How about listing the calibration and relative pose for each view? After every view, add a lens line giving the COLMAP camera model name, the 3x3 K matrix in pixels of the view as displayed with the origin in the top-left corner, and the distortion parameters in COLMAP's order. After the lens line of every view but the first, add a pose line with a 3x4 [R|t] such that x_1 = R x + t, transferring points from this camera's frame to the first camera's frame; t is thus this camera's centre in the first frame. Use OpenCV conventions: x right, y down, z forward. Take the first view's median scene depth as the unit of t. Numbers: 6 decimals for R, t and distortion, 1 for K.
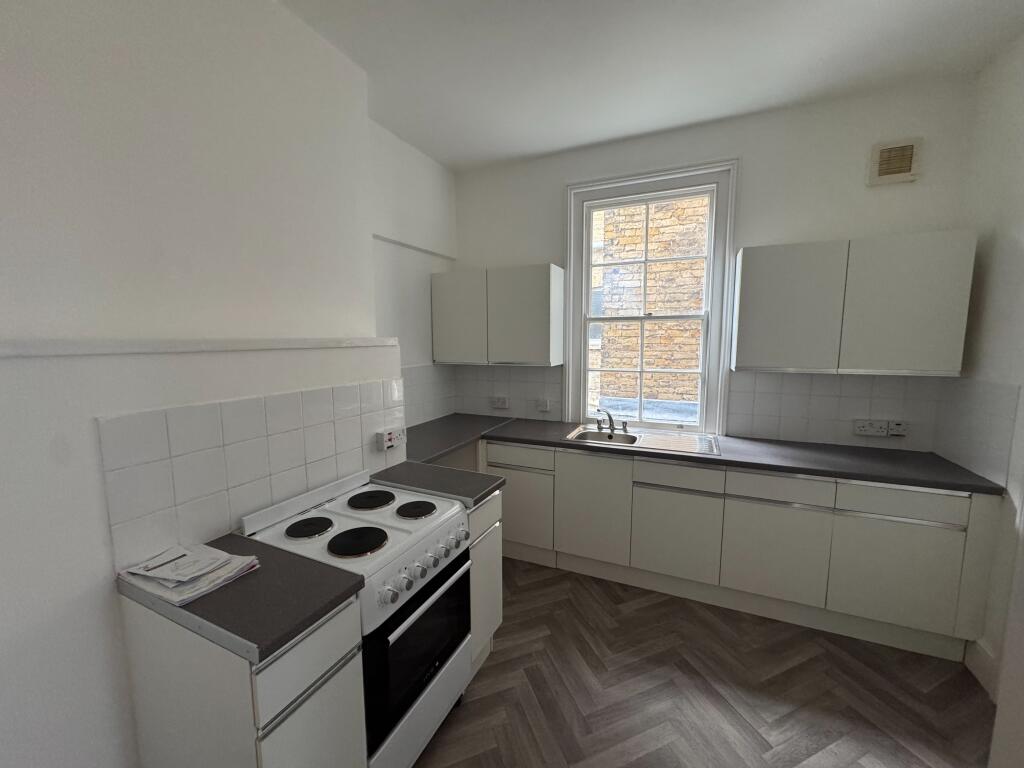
lens RADIAL K [[409.4, 0, 512.0], [0, 409.4, 384.0], [0, 0, 1]] dist [0.002273, -0.000230]
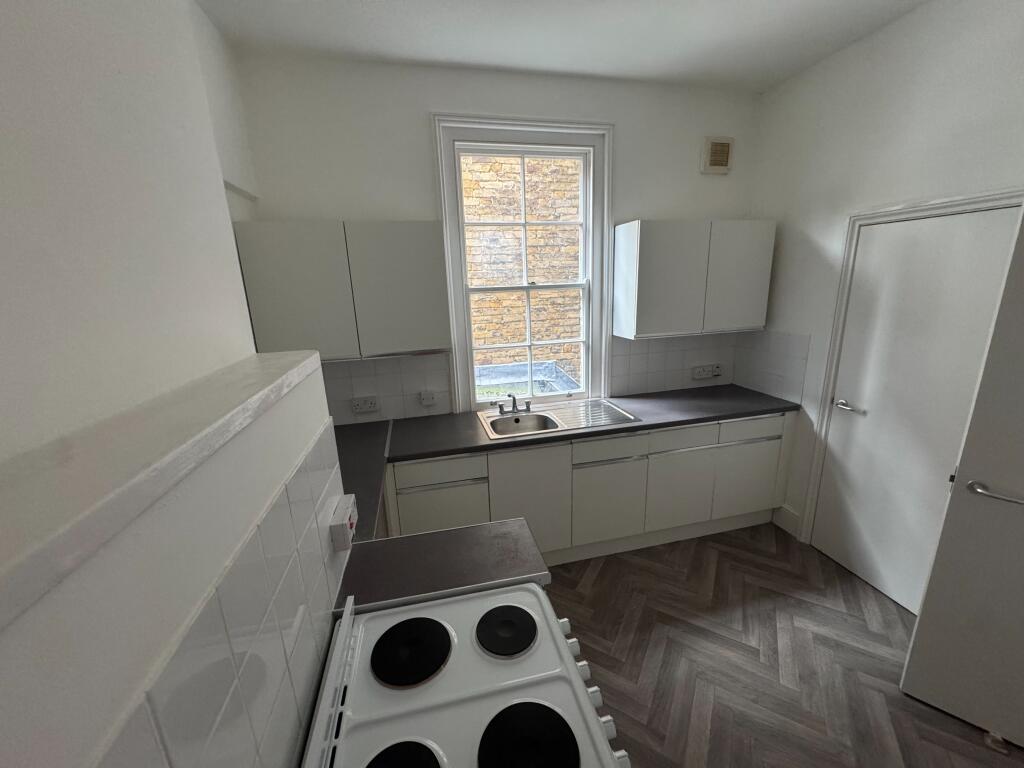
lens RADIAL K [[409.4, 0, 512.0], [0, 409.4, 384.0], [0, 0, 1]] dist [0.002273, -0.000230]
pose [[0.790592, -0.171101, 0.587954, -0.298239], [0.101034, 0.983458, 0.150341, -0.091606], [-0.603951, -0.059455, 0.794801, 0.280226]]
